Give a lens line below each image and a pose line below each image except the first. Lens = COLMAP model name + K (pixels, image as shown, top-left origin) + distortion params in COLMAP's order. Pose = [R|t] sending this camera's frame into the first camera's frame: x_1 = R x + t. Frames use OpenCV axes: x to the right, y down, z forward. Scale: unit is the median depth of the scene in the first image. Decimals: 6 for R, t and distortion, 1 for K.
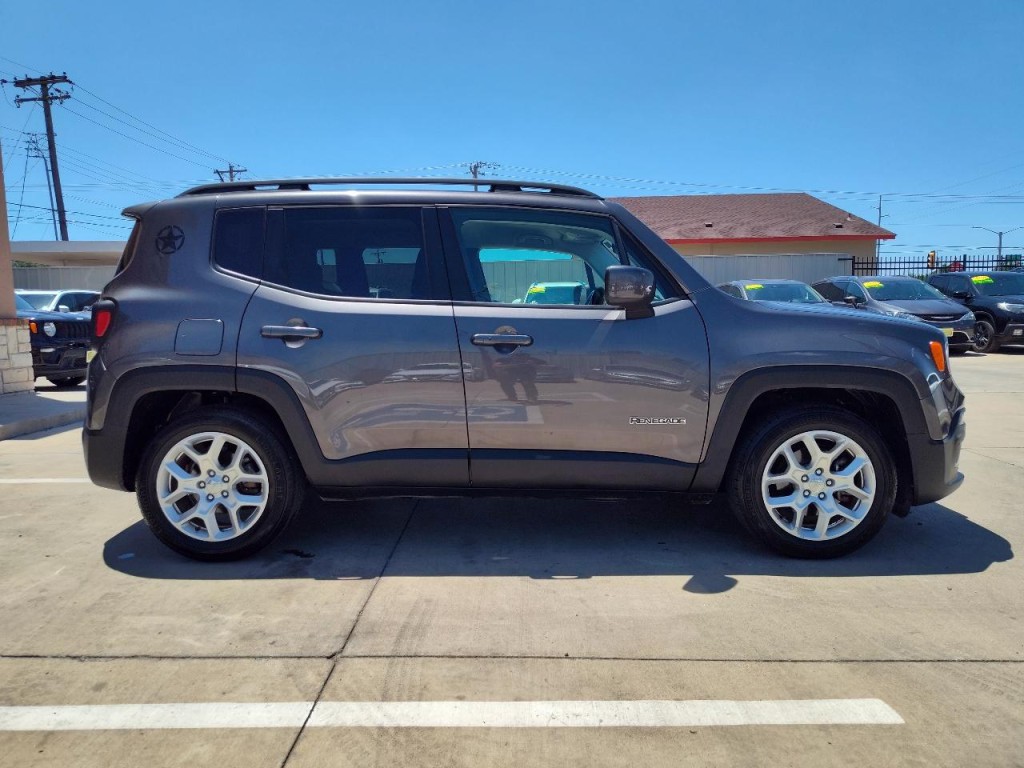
lens RADIAL K [[705.2, 0, 517.0], [0, 705.2, 367.5], [0, 0, 1]] dist [0.005630, -0.000301]
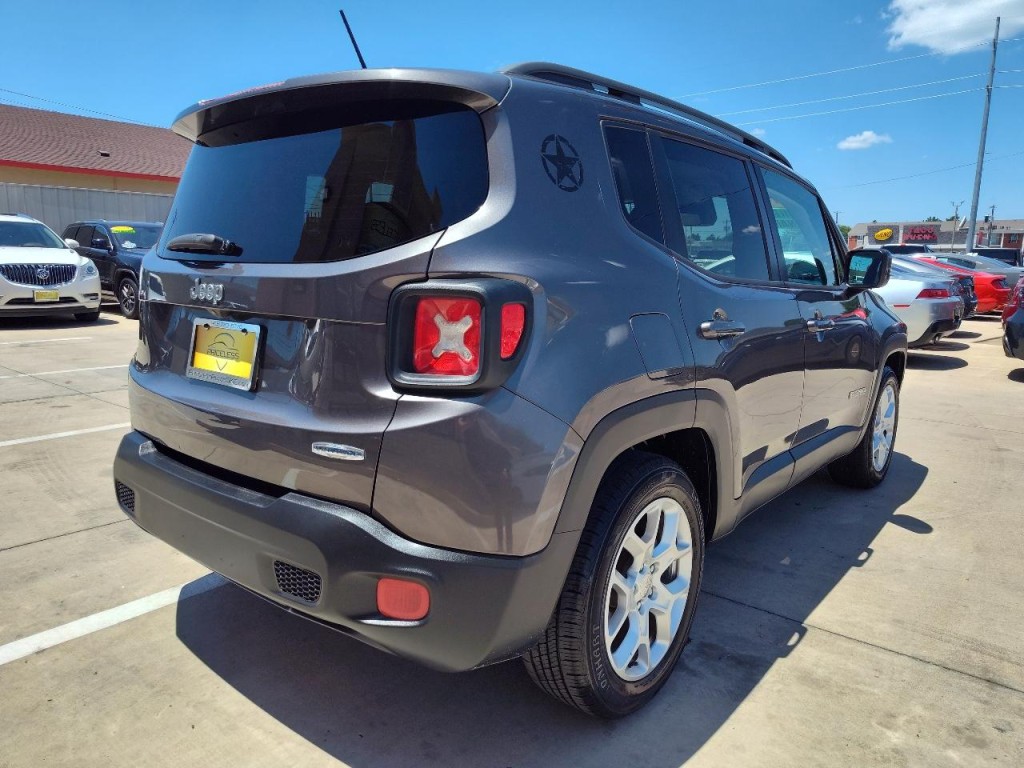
lens RADIAL K [[705.2, 0, 517.0], [0, 705.2, 367.5], [0, 0, 1]] dist [0.005630, -0.000301]
pose [[0.631154, -0.094719, 0.769852, -0.967037], [0.035453, 0.995001, 0.093355, -0.082494], [-0.774847, -0.031628, 0.631358, 0.714624]]
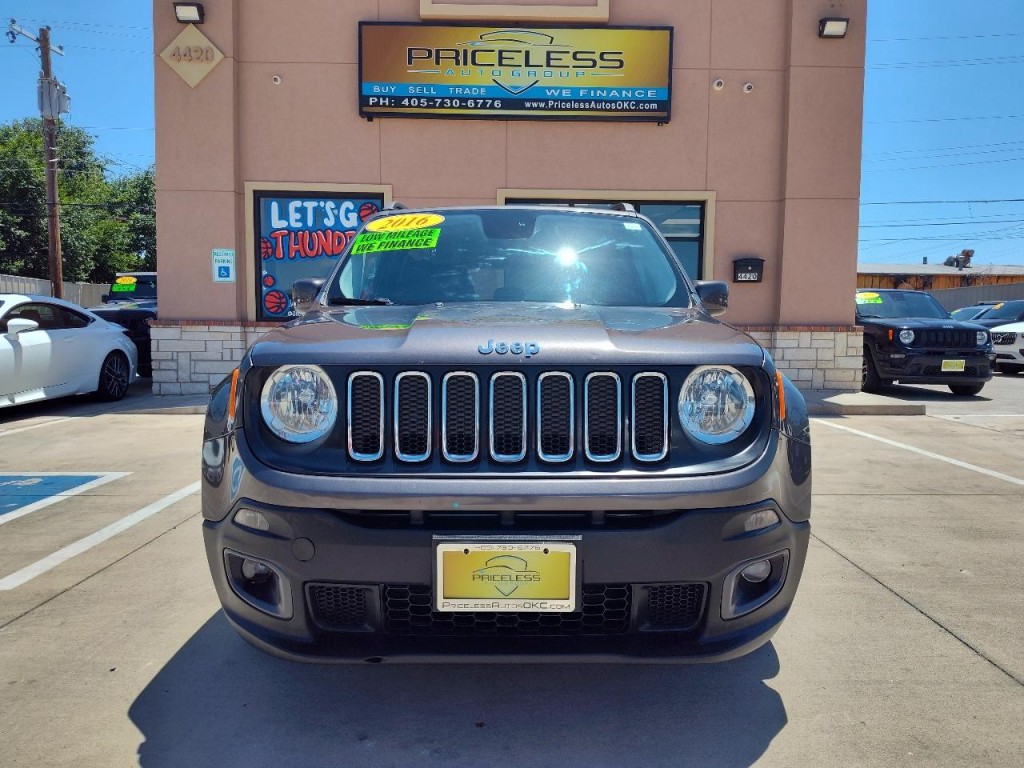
lens RADIAL K [[683.0, 0, 512.7], [0, 683.0, 386.4], [0, 0, 1]] dist [0.060510, -0.089695]
pose [[0.009522, 0.095895, -0.995346, 1.216125], [-0.080917, 0.992201, 0.094817, -0.098357], [0.996675, 0.079638, 0.017207, 1.277662]]
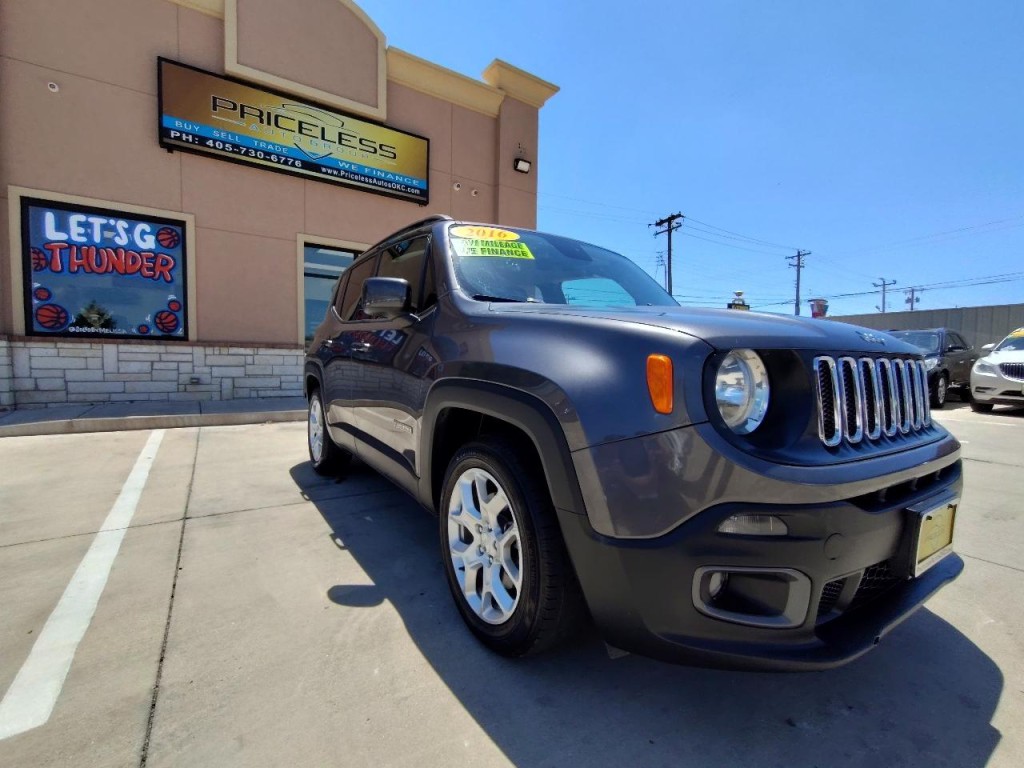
lens RADIAL K [[479.0, 0, 512.0], [0, 479.0, 384.0], [0, 0, 1]] dist [-0.005960, 0.000173]
pose [[0.545374, 0.061960, -0.835900, 0.850990], [-0.087871, 0.995995, 0.016496, -0.009517], [0.833574, 0.064455, 0.548635, 0.741936]]
